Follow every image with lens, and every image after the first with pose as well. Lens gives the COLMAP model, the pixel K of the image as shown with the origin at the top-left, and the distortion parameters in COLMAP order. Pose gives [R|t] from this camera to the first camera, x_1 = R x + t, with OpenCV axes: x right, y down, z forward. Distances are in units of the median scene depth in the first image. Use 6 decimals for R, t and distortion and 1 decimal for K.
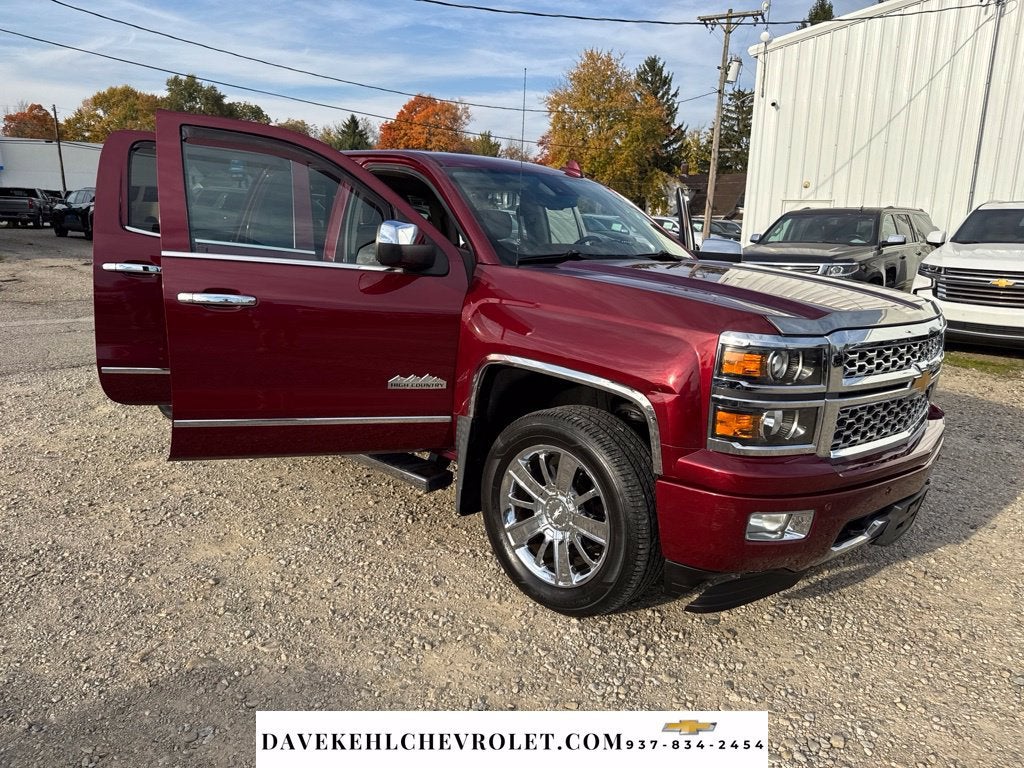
lens RADIAL K [[718.3, 0, 513.3], [0, 718.3, 379.4], [0, 0, 1]] dist [0.014517, -0.021788]
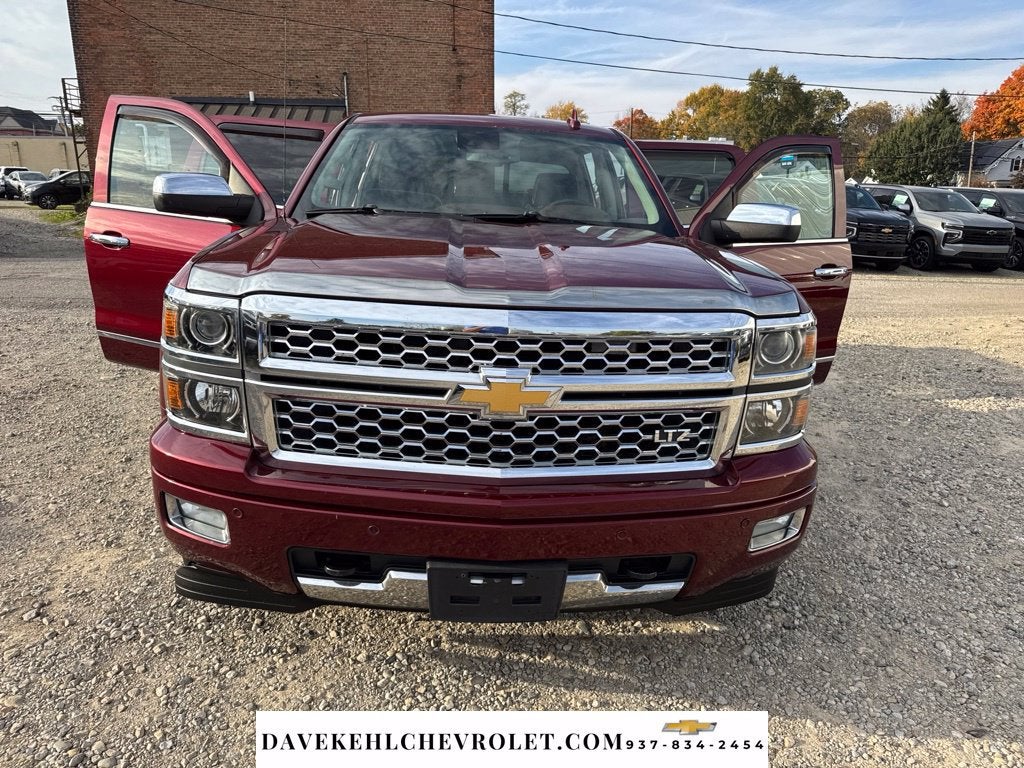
lens RADIAL K [[718.3, 0, 517.3], [0, 718.3, 381.6], [0, 0, 1]] dist [0.014517, -0.021788]
pose [[0.728933, 0.161223, -0.665329, 1.064200], [-0.150997, 0.985802, 0.073448, -0.041306], [0.667724, 0.046924, 0.742928, 0.433074]]
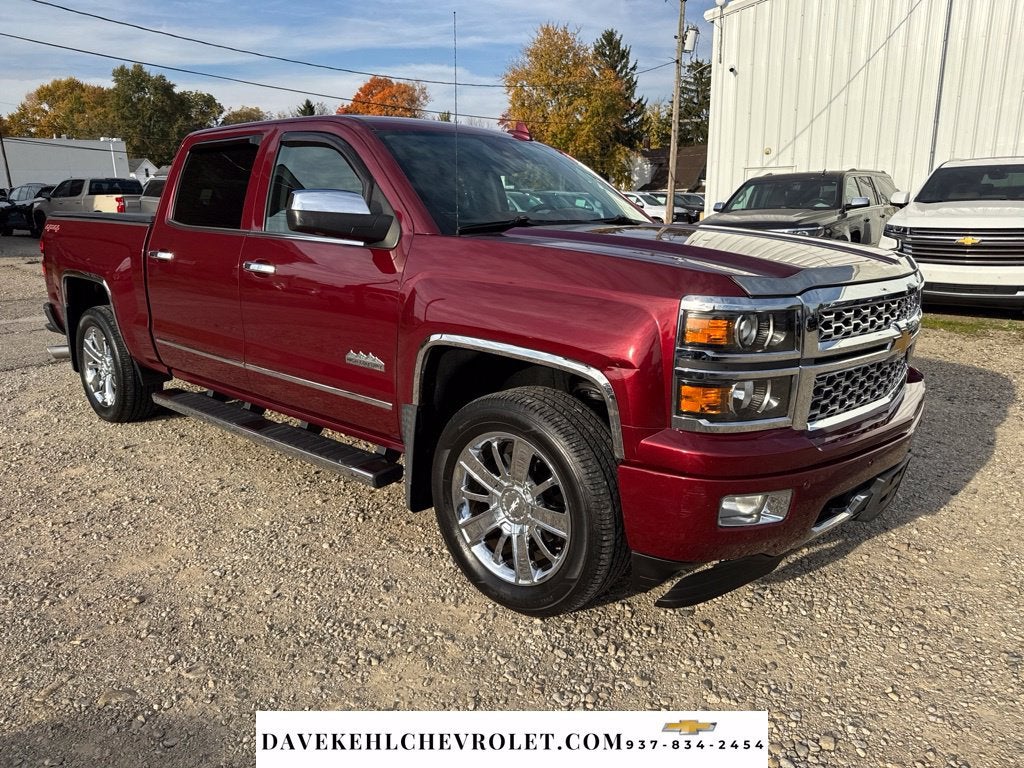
lens RADIAL K [[718.3, 0, 510.2], [0, 718.3, 378.8], [0, 0, 1]] dist [0.014517, -0.021788]
pose [[0.998325, -0.047213, 0.033441, 0.030298], [0.046403, 0.998620, 0.024601, 0.003014], [-0.034556, -0.023008, 0.999138, 0.083076]]
